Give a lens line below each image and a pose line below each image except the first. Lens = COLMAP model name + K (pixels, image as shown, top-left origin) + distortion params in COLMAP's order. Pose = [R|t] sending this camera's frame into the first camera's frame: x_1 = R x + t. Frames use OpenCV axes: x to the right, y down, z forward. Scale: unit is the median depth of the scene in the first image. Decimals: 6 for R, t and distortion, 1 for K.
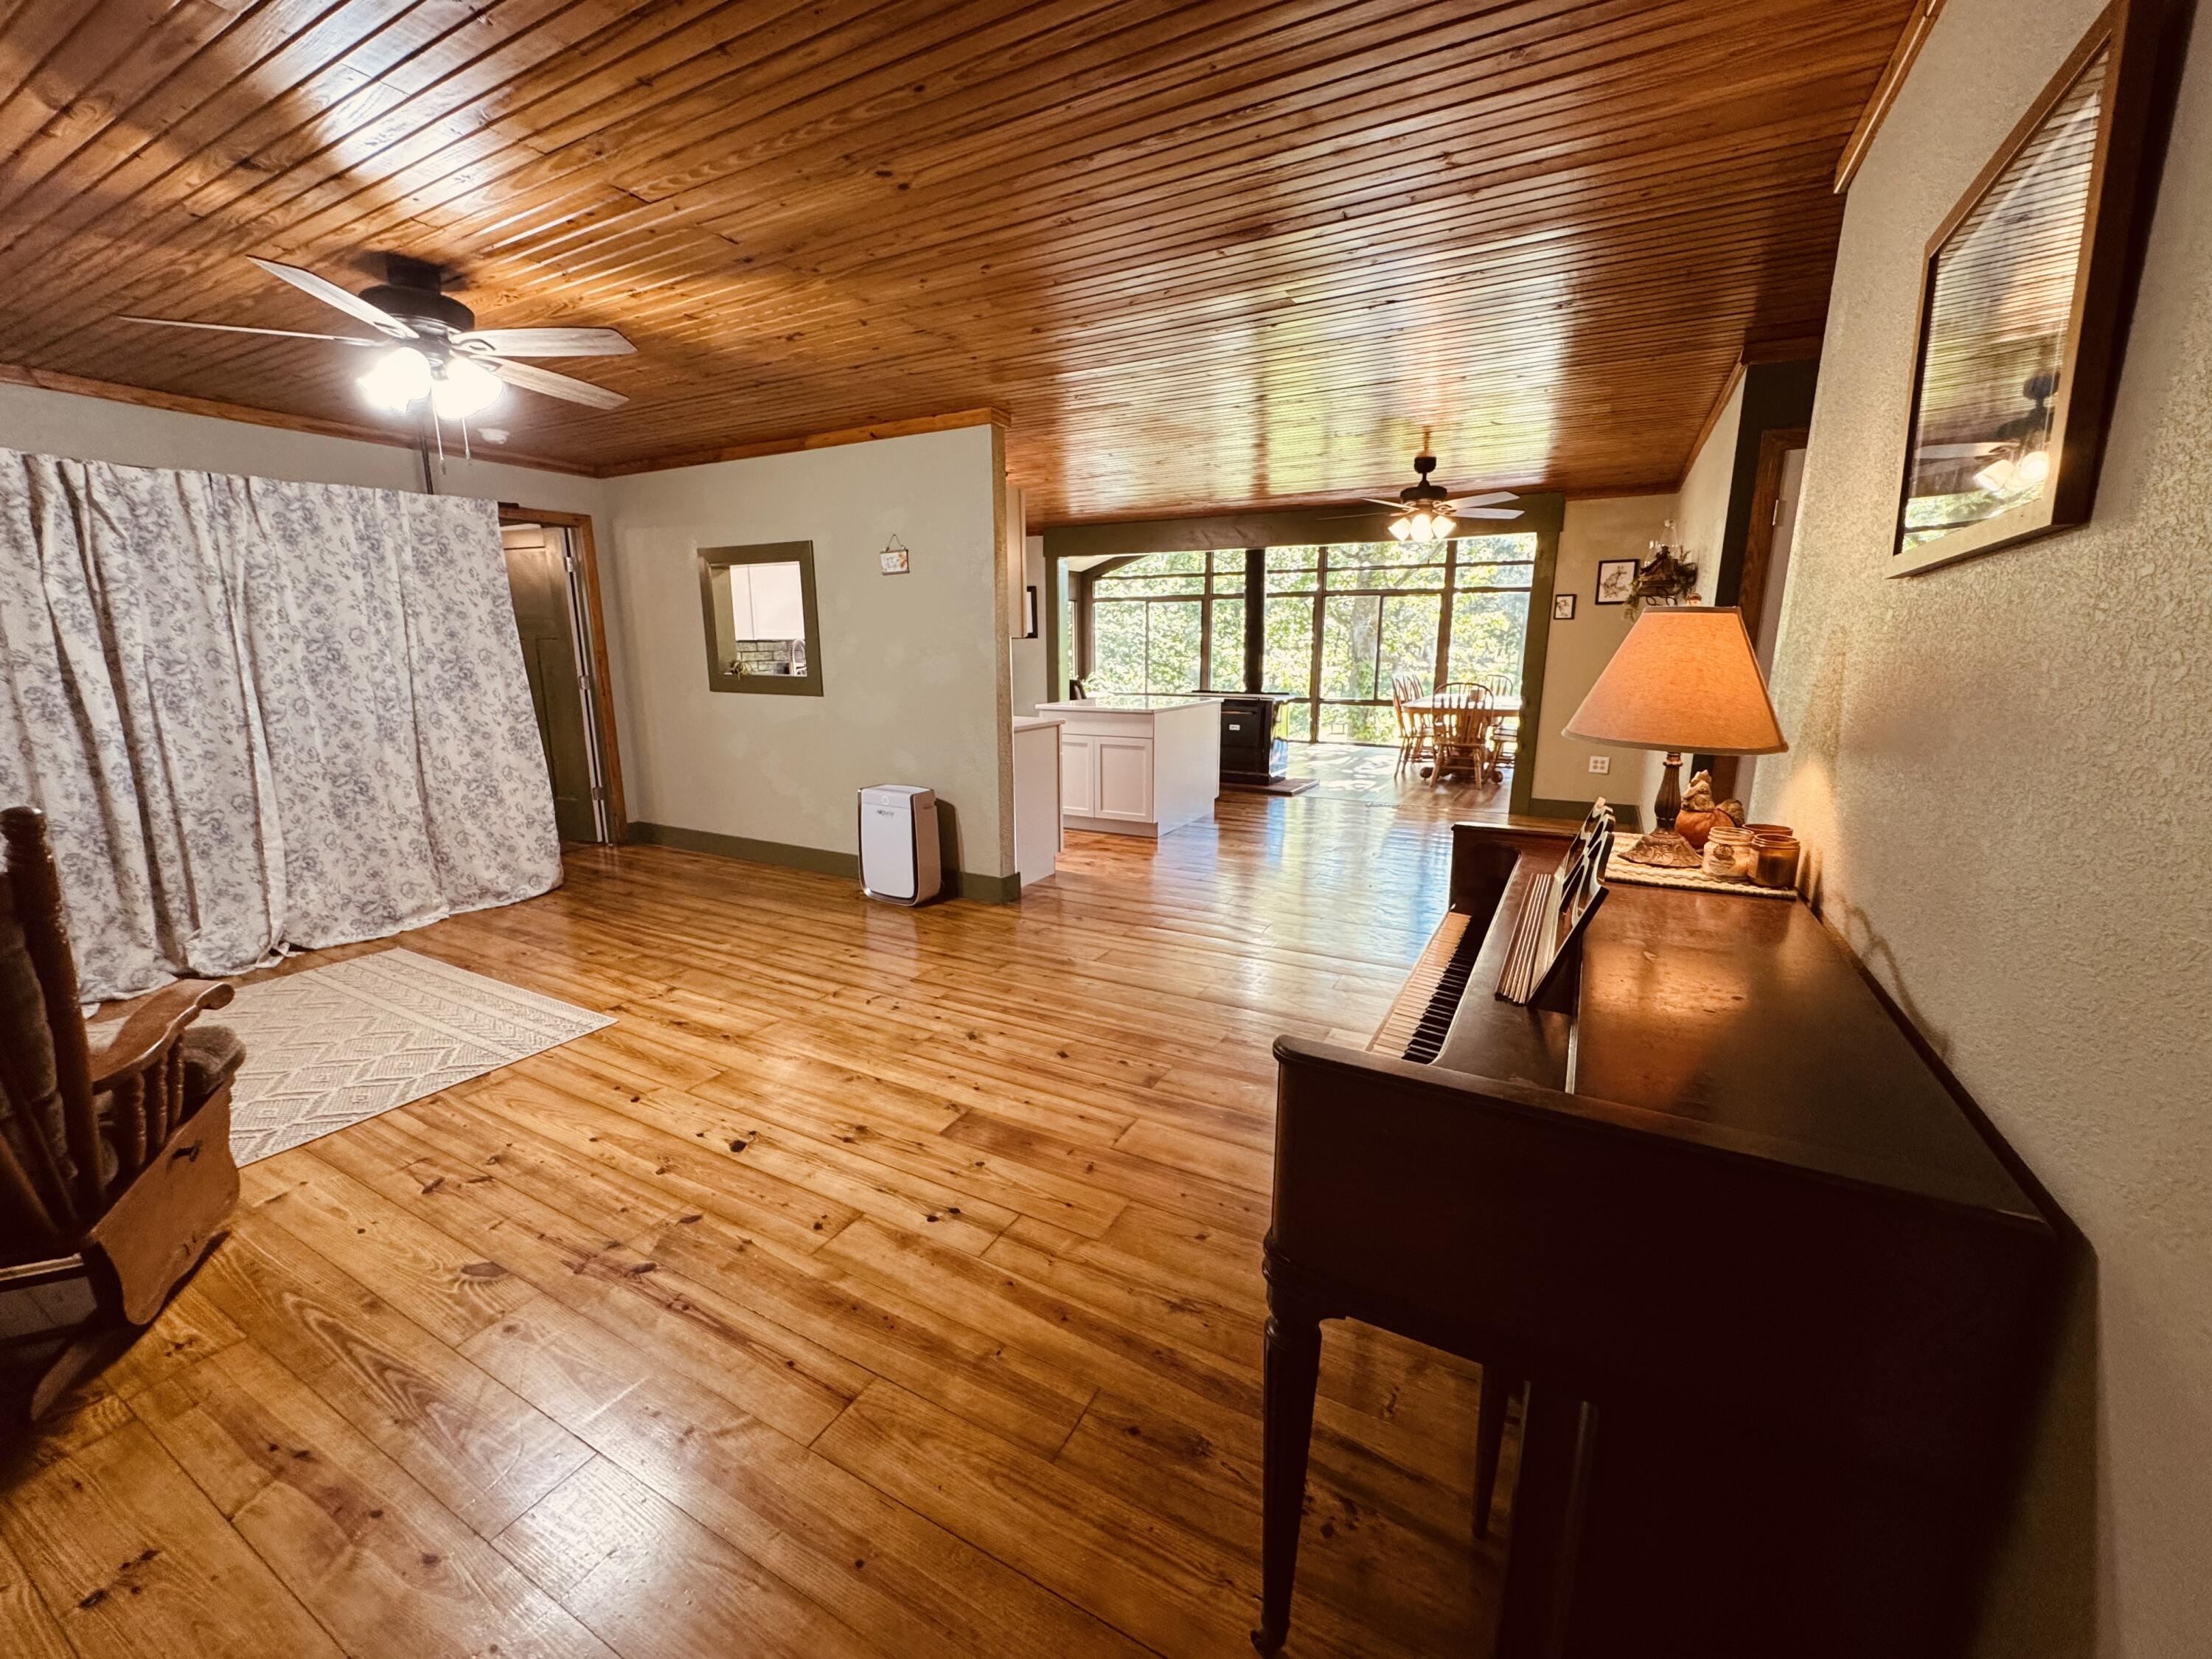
lens RADIAL K [[878.1, 0, 1106.0], [0, 878.1, 829.5], [0, 0, 1]] dist [0.000212, 0.000010]
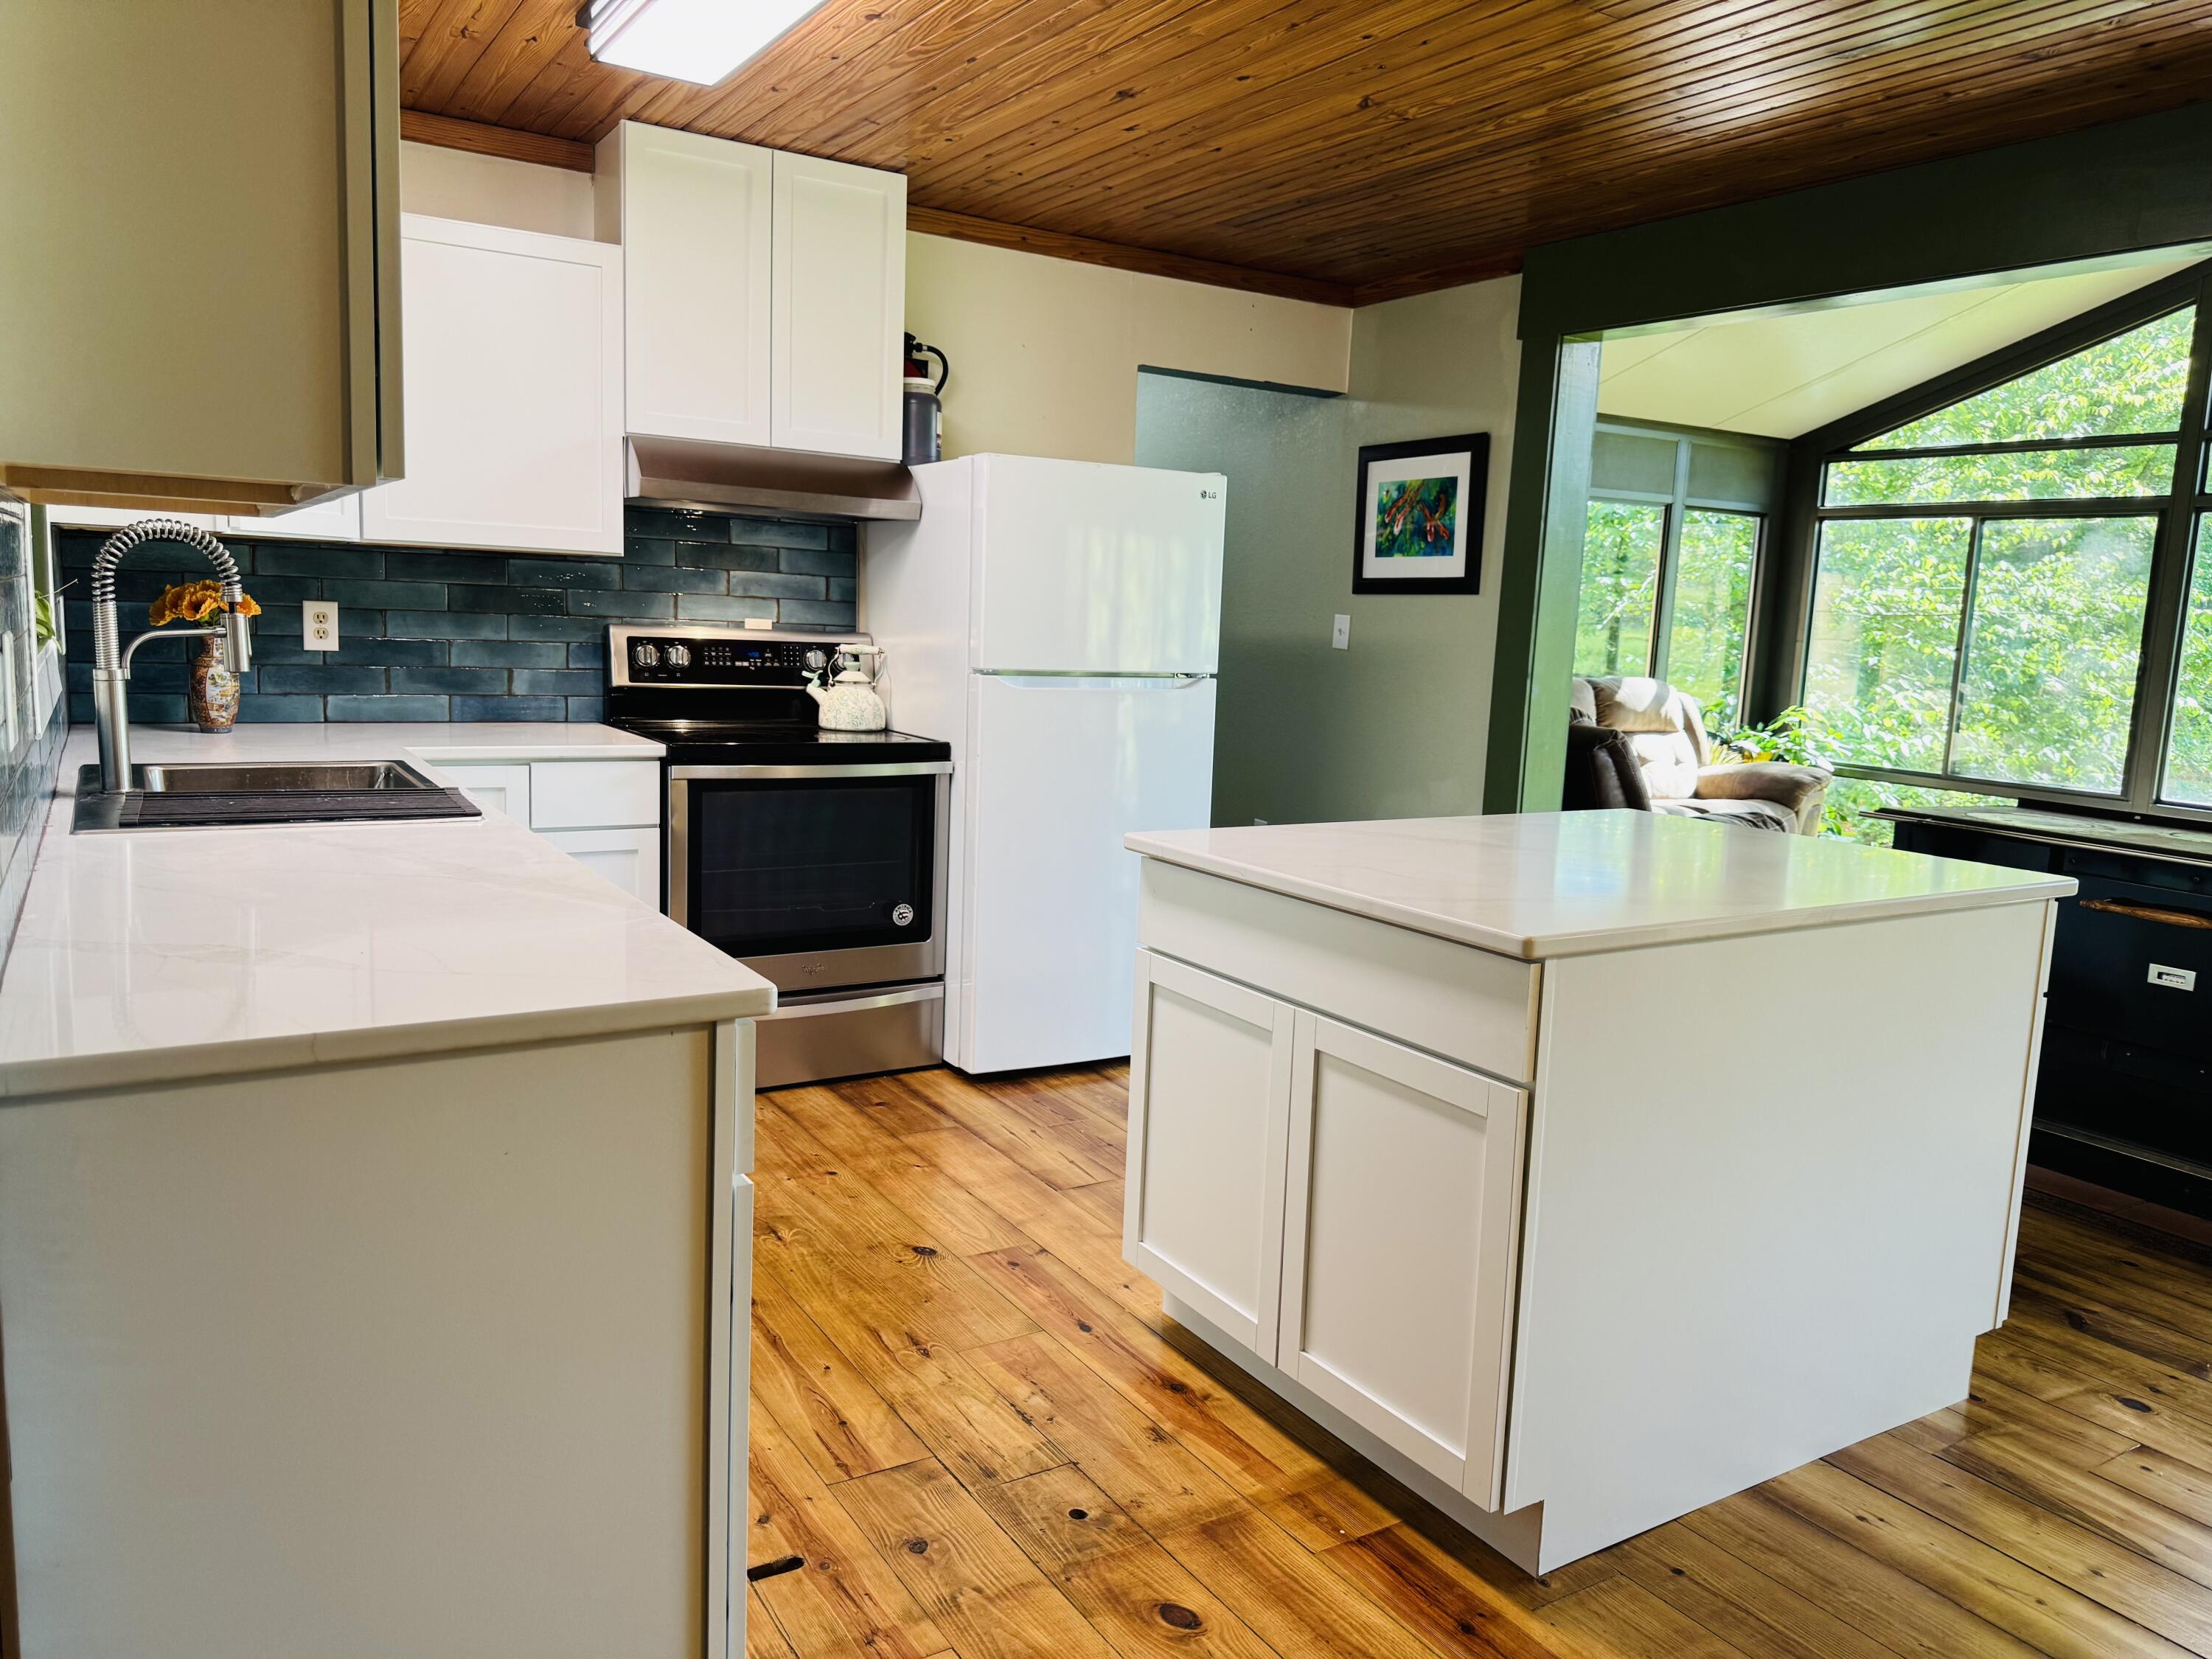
lens RADIAL K [[1574.7, 0, 1106.0], [0, 1574.7, 829.5], [0, 0, 1]] dist [0.006145, -0.000161]
pose [[0.871345, 0.103908, -0.479543, 0.227474], [-0.141207, 0.989078, -0.042262, -0.226079], [0.469914, 0.104540, 0.876500, 1.117984]]
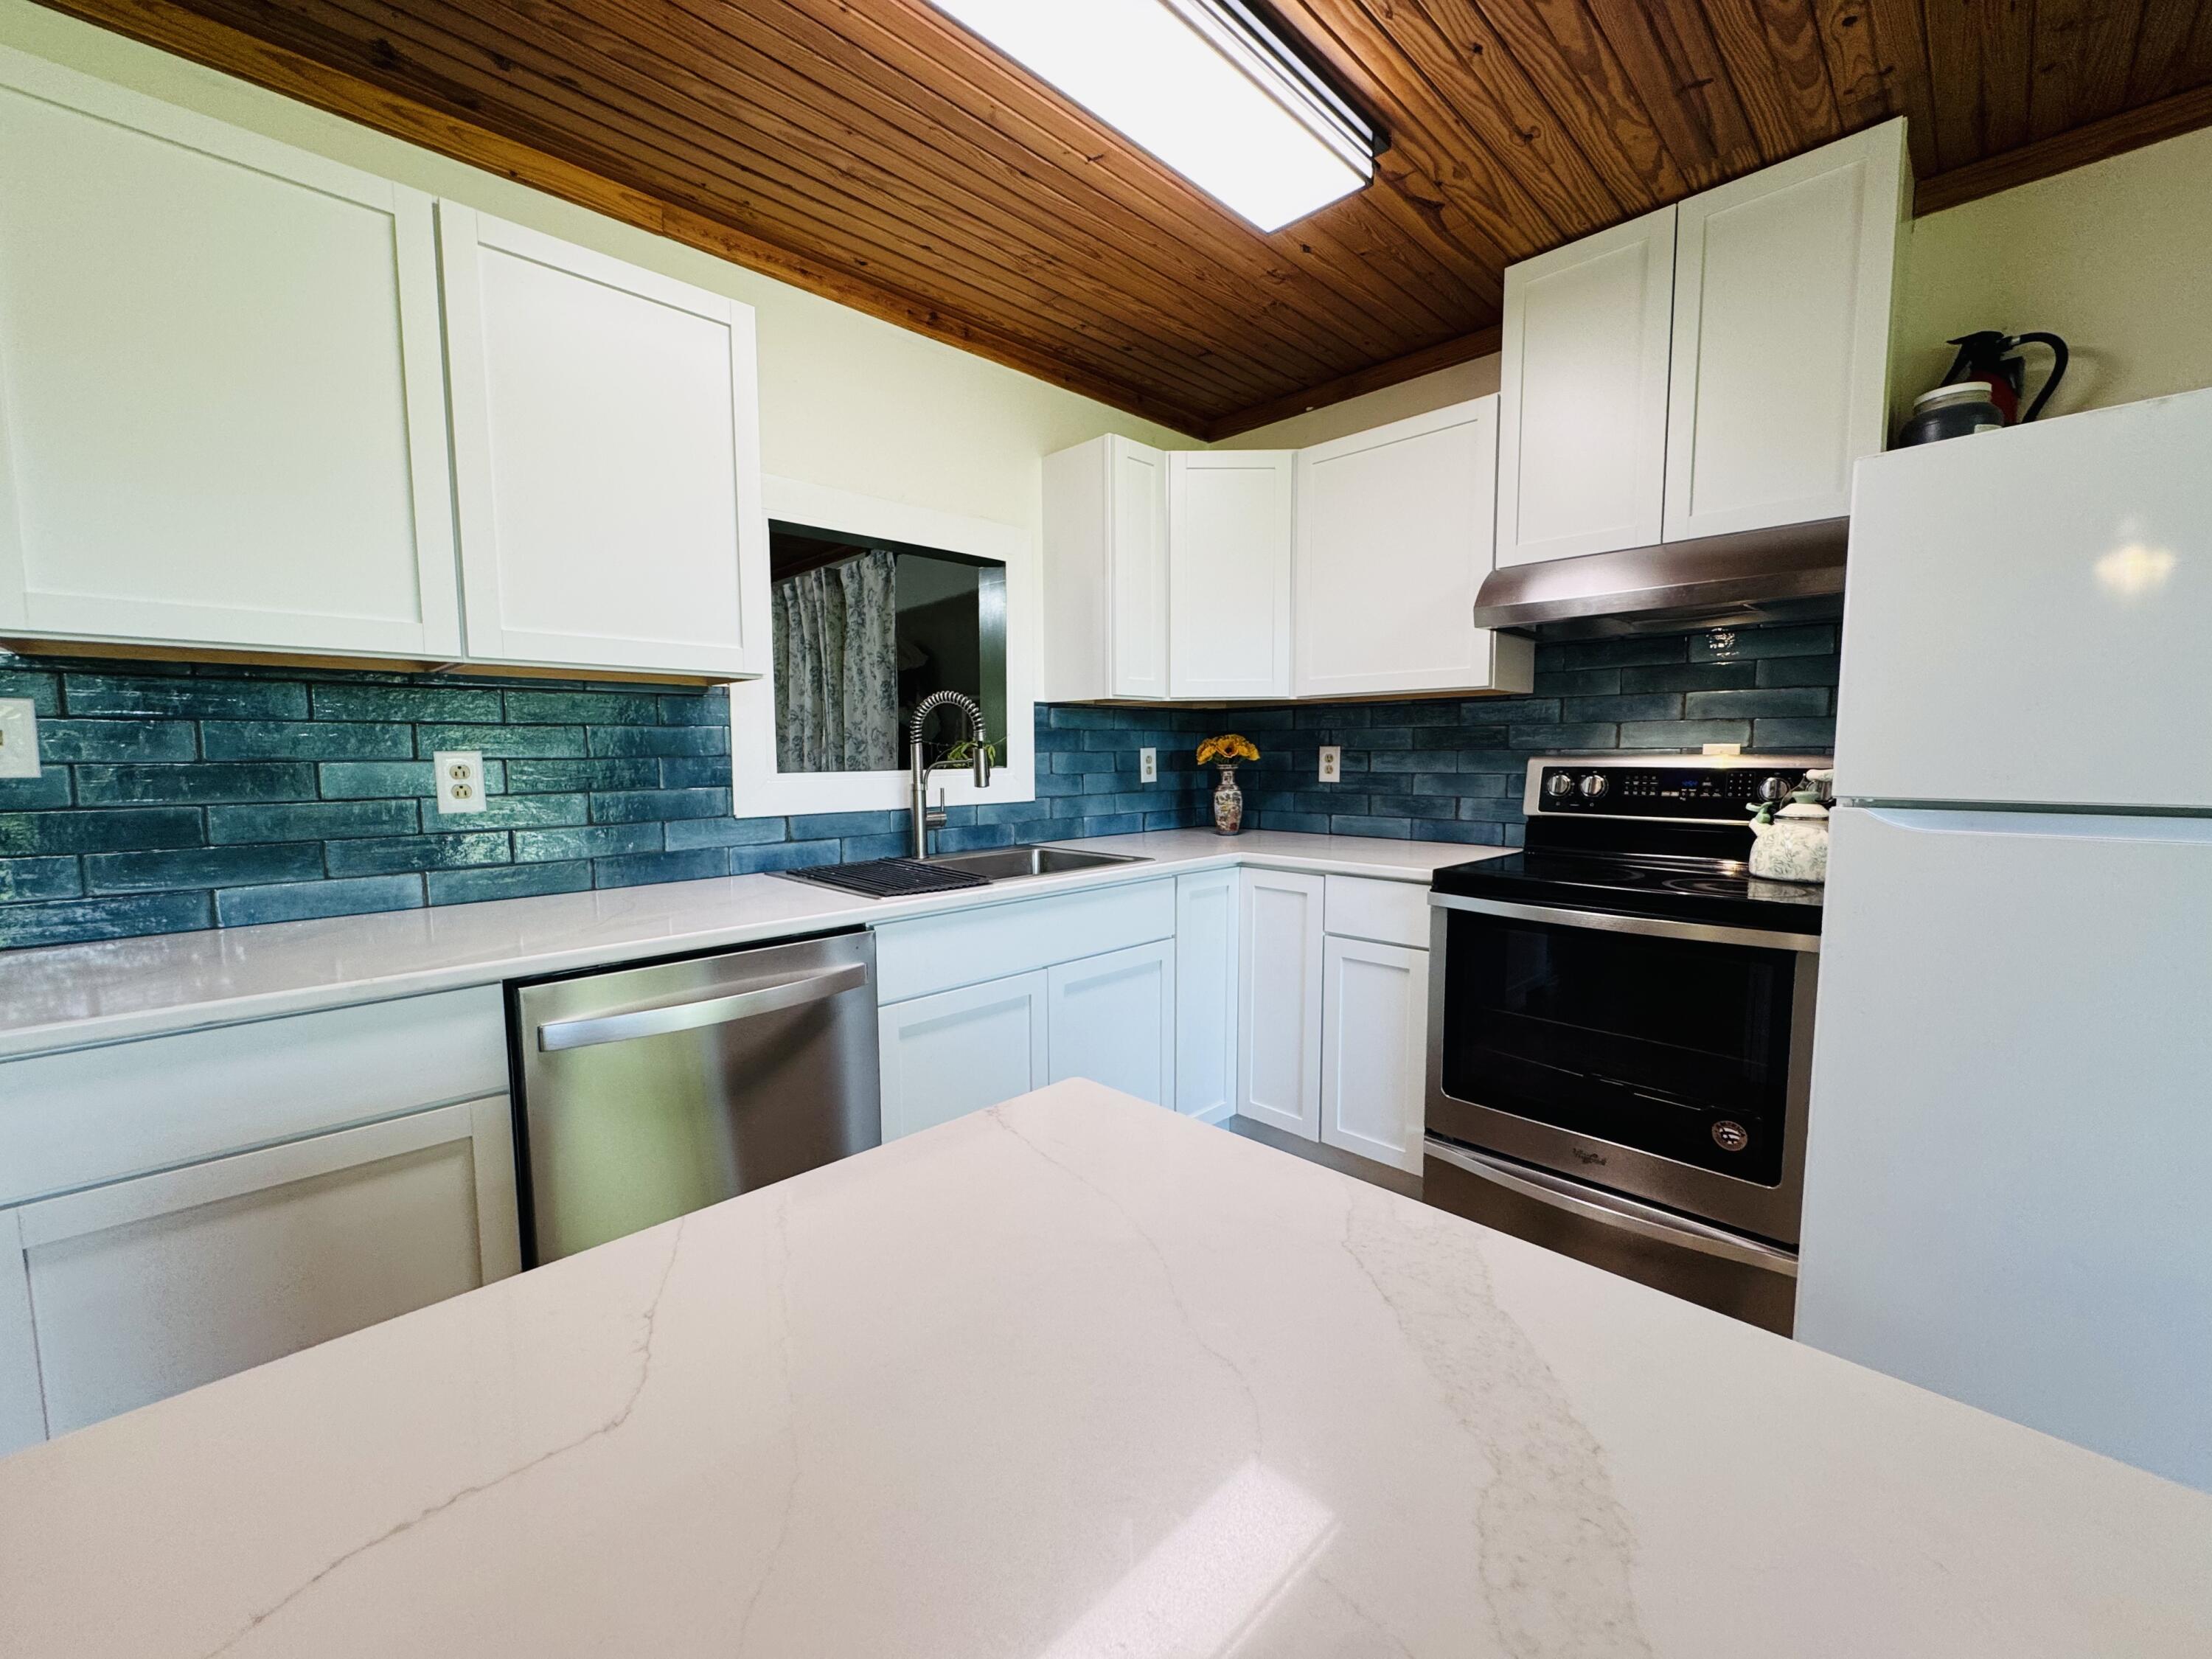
lens RADIAL K [[882.7, 0, 1108.0], [0, 882.7, 820.8], [0, 0, 1]] dist [0.000527, 0.000046]
pose [[-0.288884, 0.072384, -0.954624, 0.069549], [-0.190734, 0.972796, 0.131481, -0.362029], [0.938172, 0.220063, -0.267220, 1.896986]]
